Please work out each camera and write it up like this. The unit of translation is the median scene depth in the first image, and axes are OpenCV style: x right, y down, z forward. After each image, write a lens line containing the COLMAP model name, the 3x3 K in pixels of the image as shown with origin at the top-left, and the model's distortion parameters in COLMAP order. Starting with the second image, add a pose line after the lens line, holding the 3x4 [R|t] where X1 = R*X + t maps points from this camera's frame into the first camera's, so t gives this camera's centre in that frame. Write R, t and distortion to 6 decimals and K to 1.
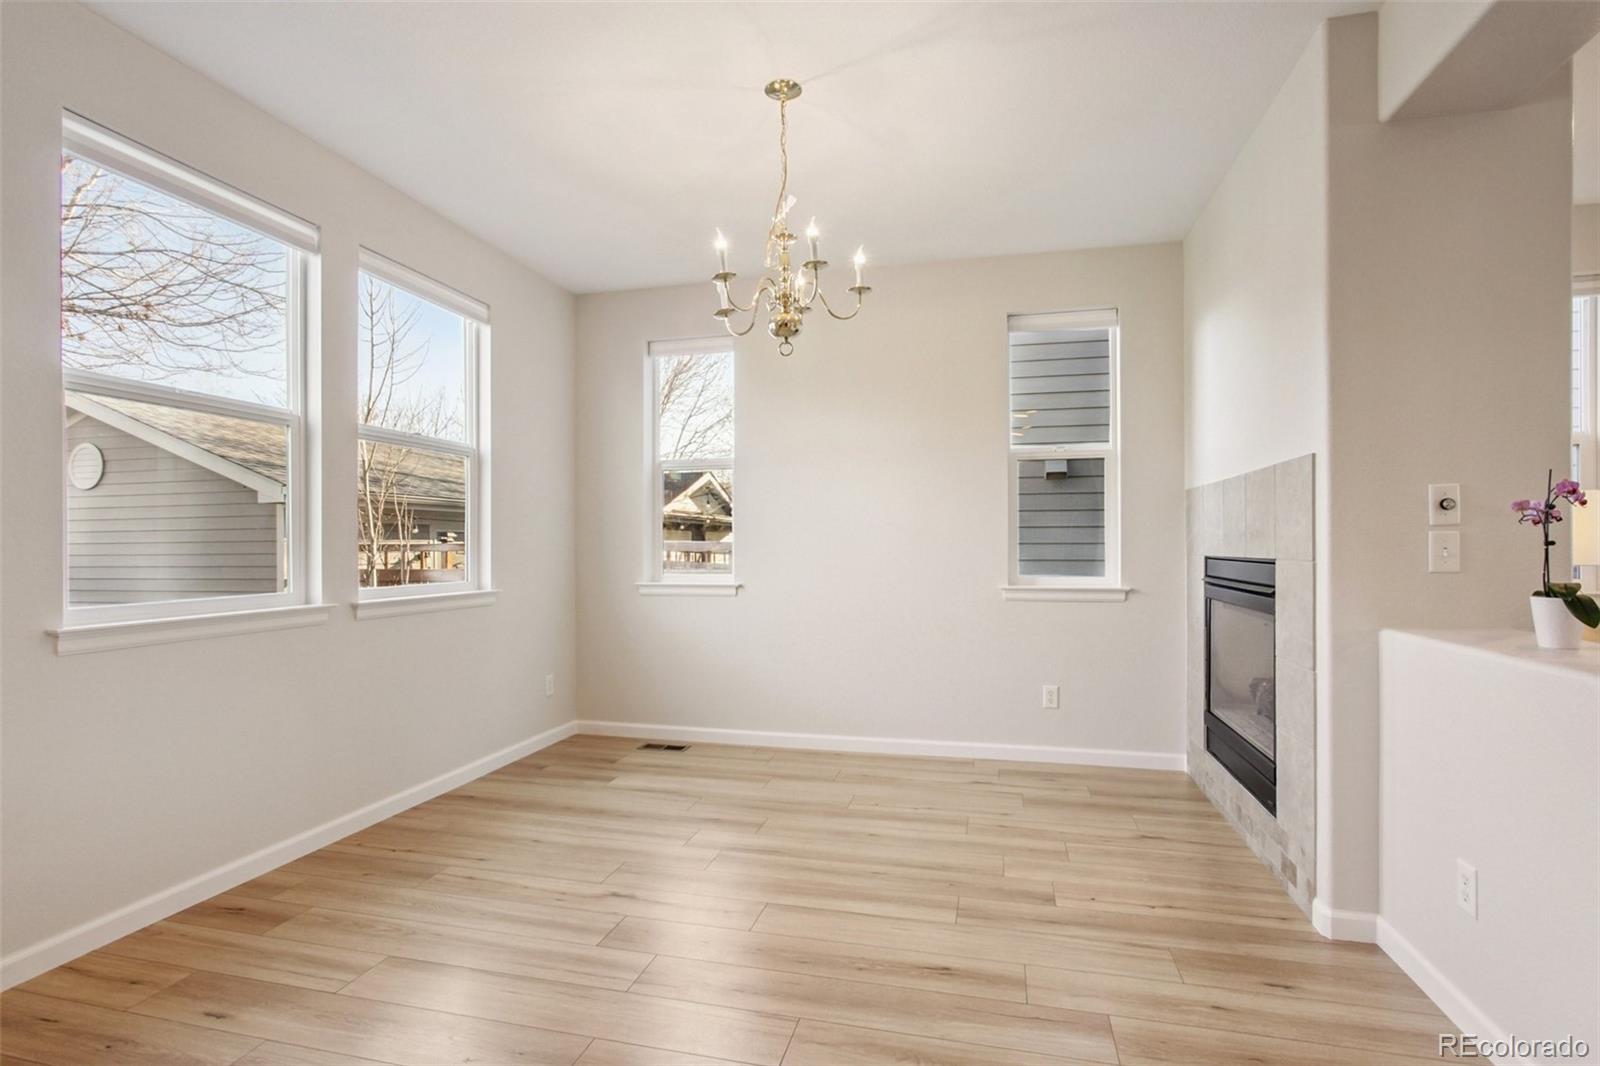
lens RADIAL K [[786.5, 0, 796.2], [0, 786.5, 547.2], [0, 0, 1]] dist [-0.019266, 0.011637]
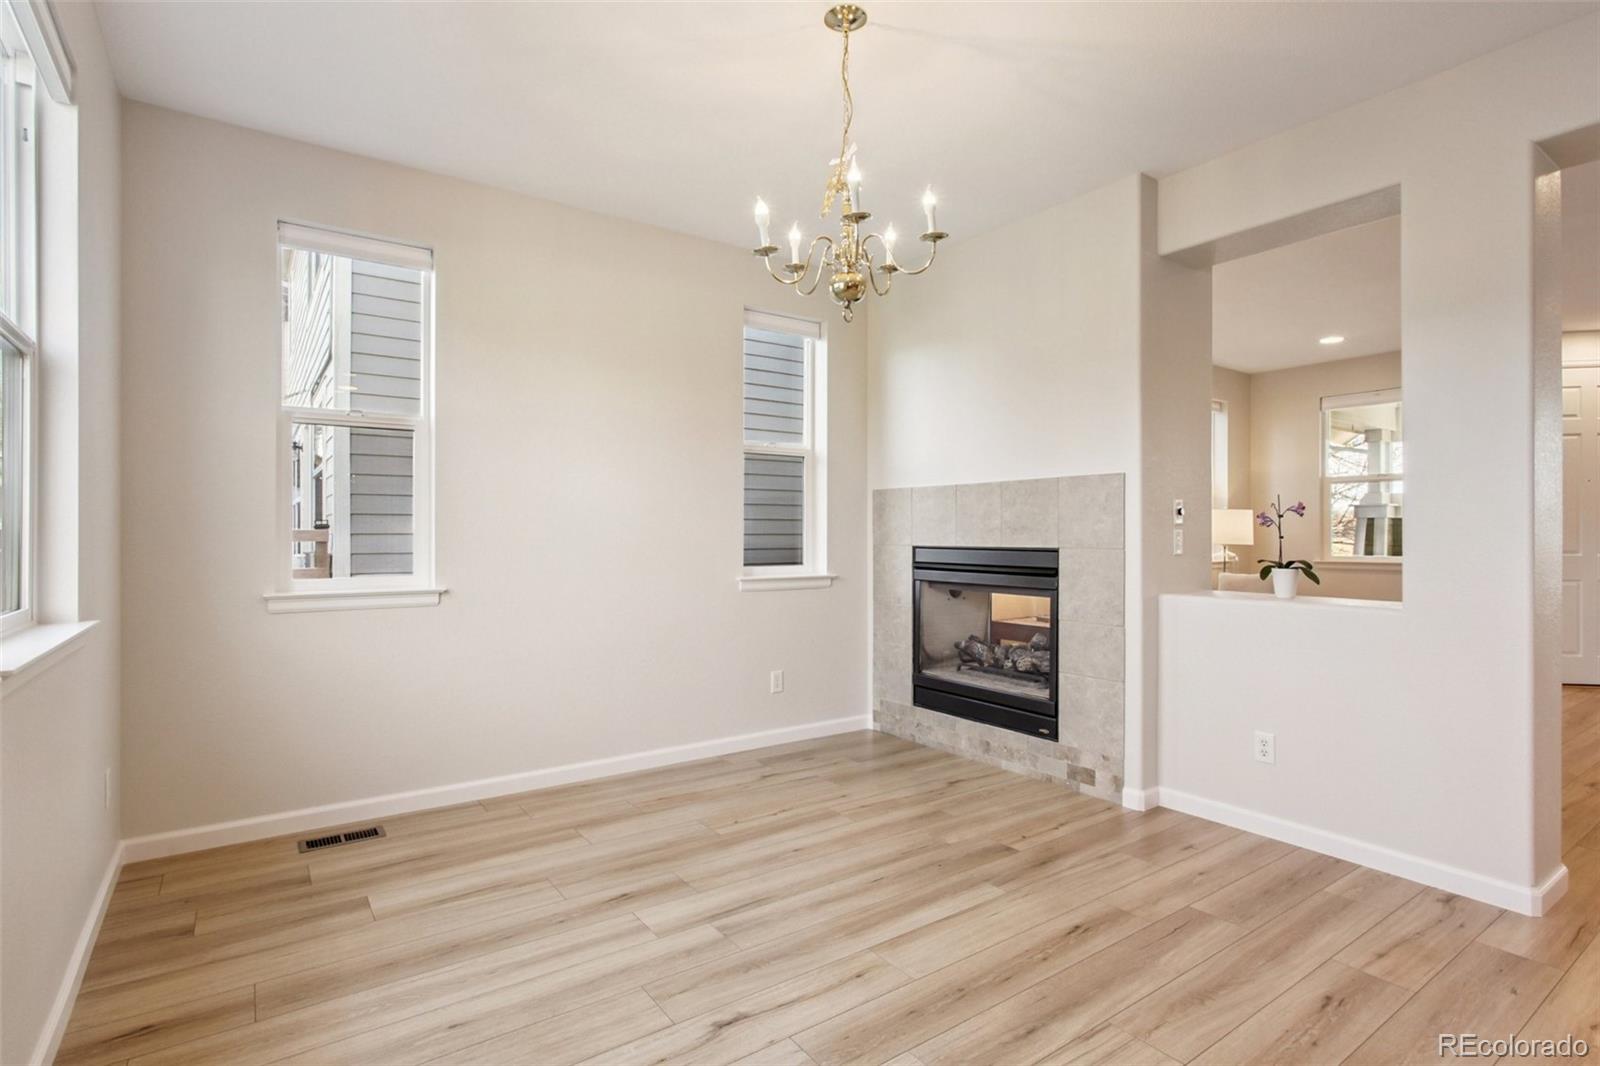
lens RADIAL K [[786.5, 0, 788.0], [0, 786.5, 532.6], [0, 0, 1]] dist [-0.019266, 0.011637]
pose [[0.653409, 0.005238, 0.756987, -0.530963], [-0.001670, 0.999984, -0.005478, -0.002470], [-0.757003, 0.002315, 0.653407, 0.349739]]
